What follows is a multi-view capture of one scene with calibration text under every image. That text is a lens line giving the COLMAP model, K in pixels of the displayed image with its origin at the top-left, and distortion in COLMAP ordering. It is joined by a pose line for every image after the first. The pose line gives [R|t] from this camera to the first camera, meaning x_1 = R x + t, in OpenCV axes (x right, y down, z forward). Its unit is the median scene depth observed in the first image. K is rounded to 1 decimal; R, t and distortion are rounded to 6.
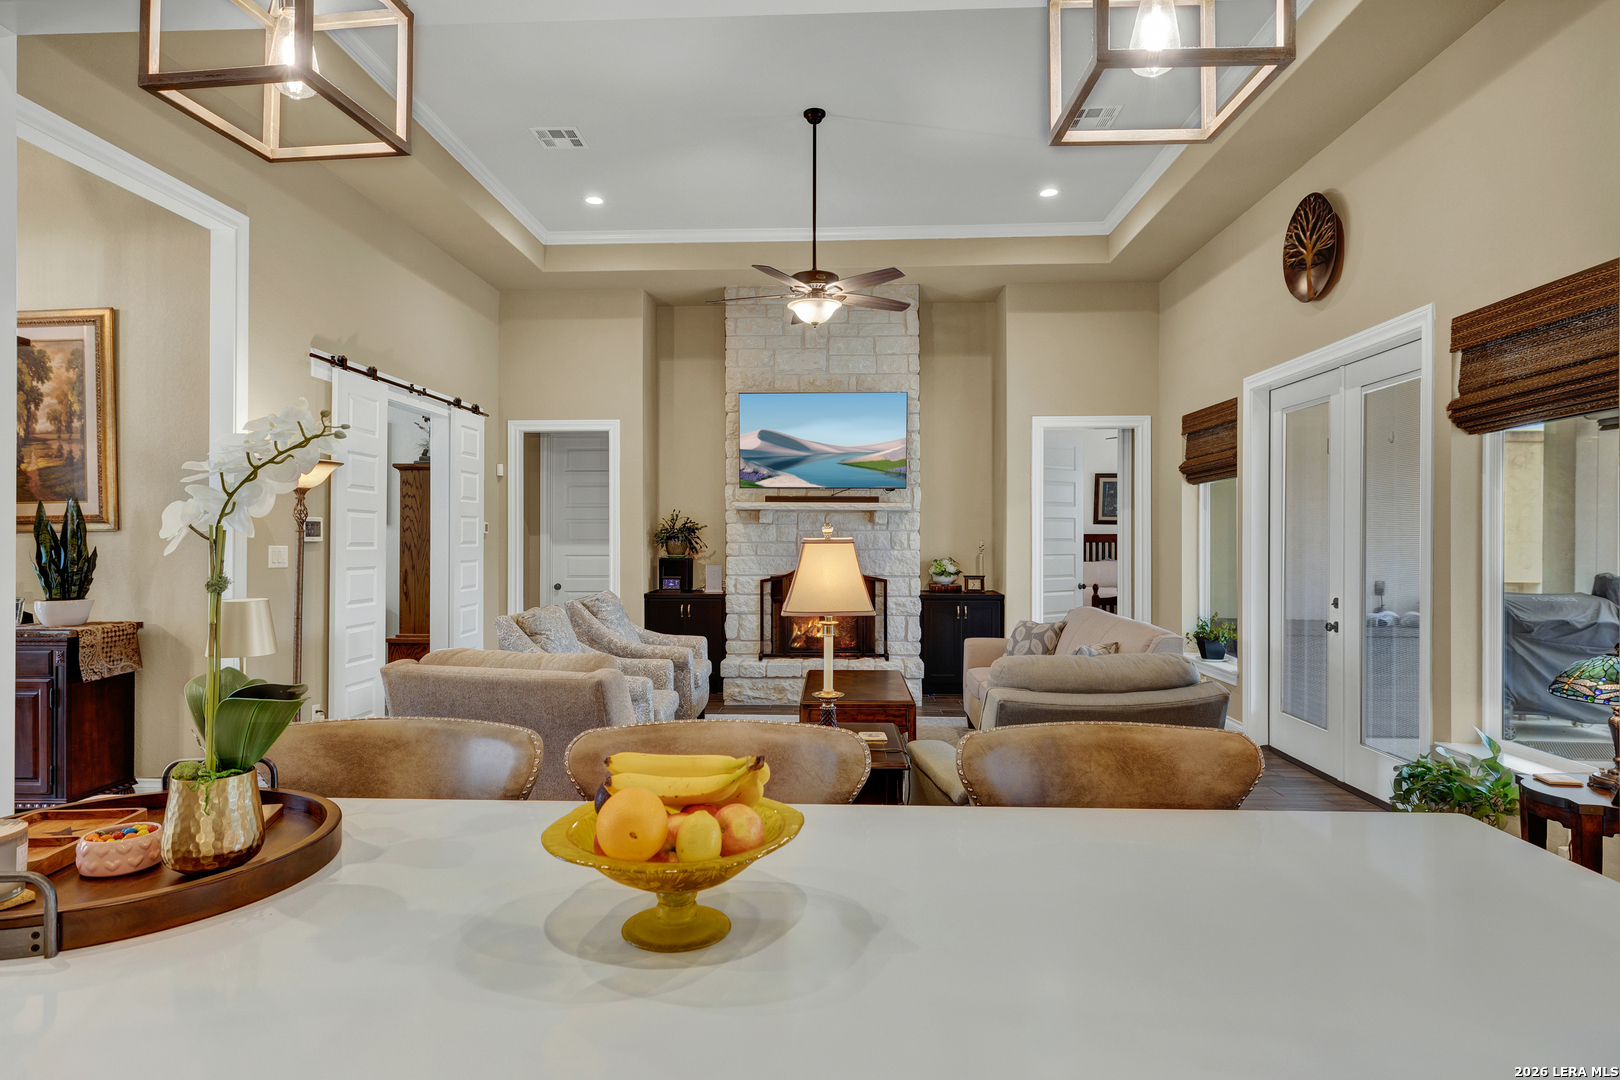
lens RADIAL K [[900.9, 0, 806.1], [0, 900.9, 519.2], [0, 0, 1]] dist [0.008699, 0.001037]
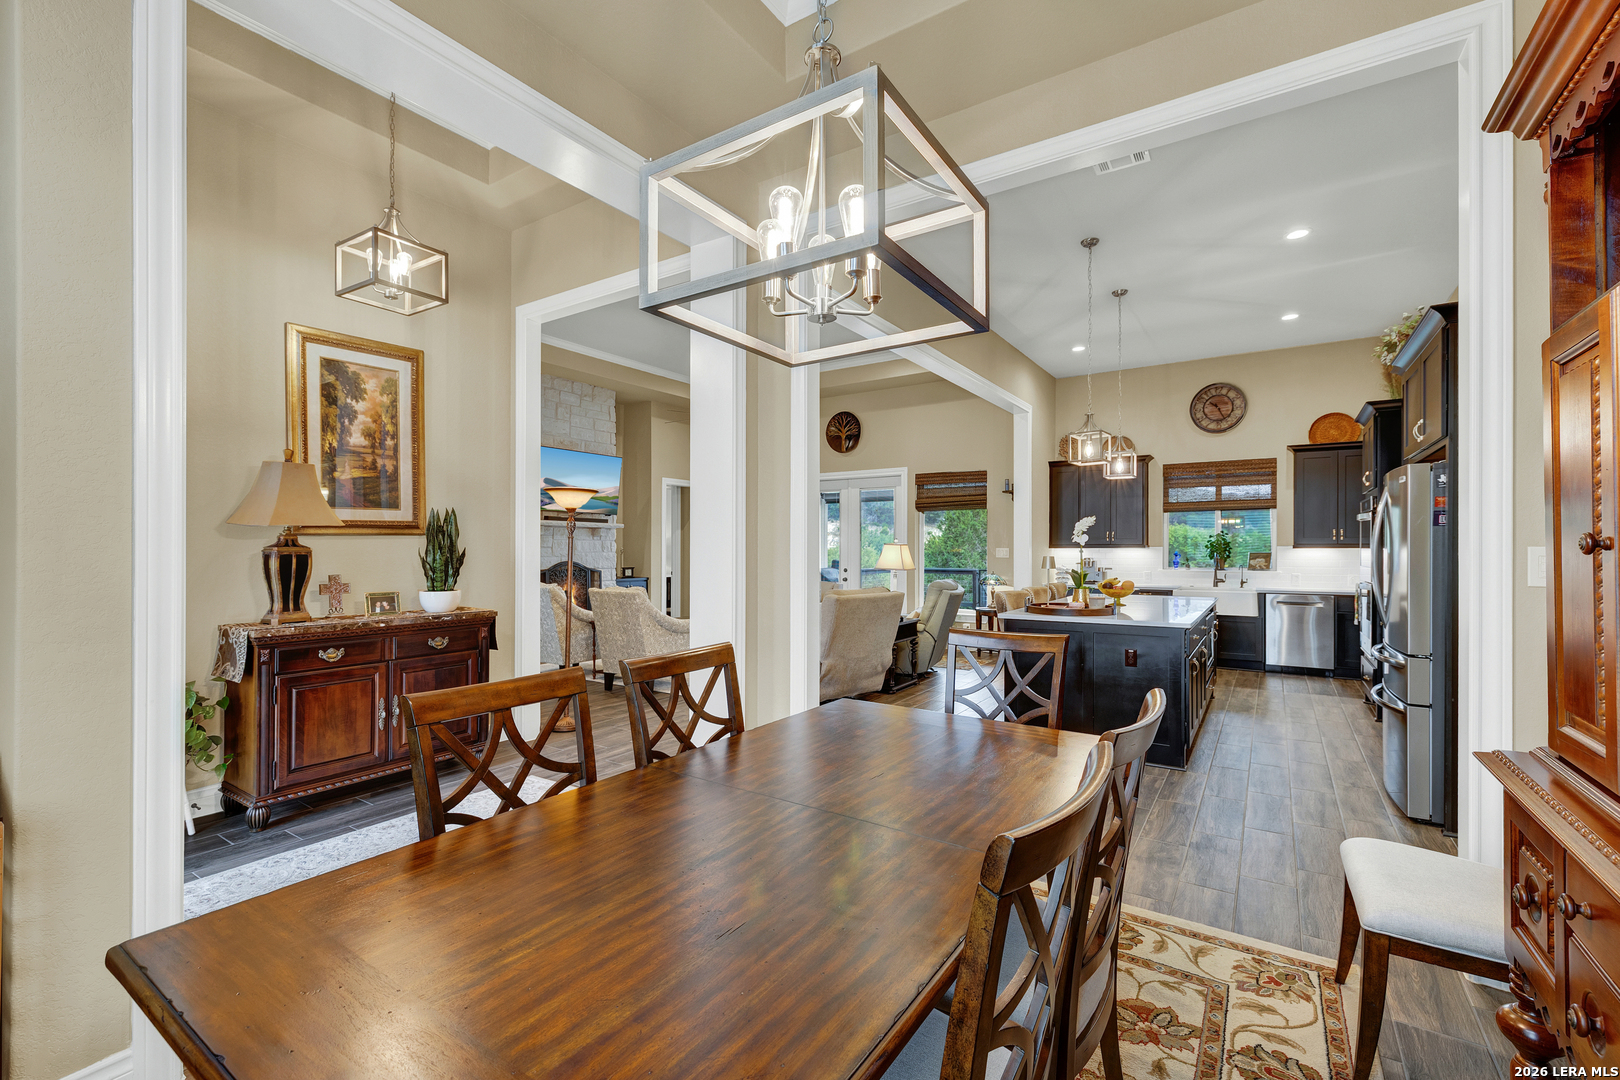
lens RADIAL K [[693.0, 0, 811.0], [0, 693.0, 540.2], [0, 0, 1]] dist [0.002319, 0.000056]
pose [[0.501079, 0.007652, 0.865368, -0.849227], [-0.013534, 0.999908, -0.001005, 0.009170], [-0.865296, -0.011208, 0.501137, 0.054986]]
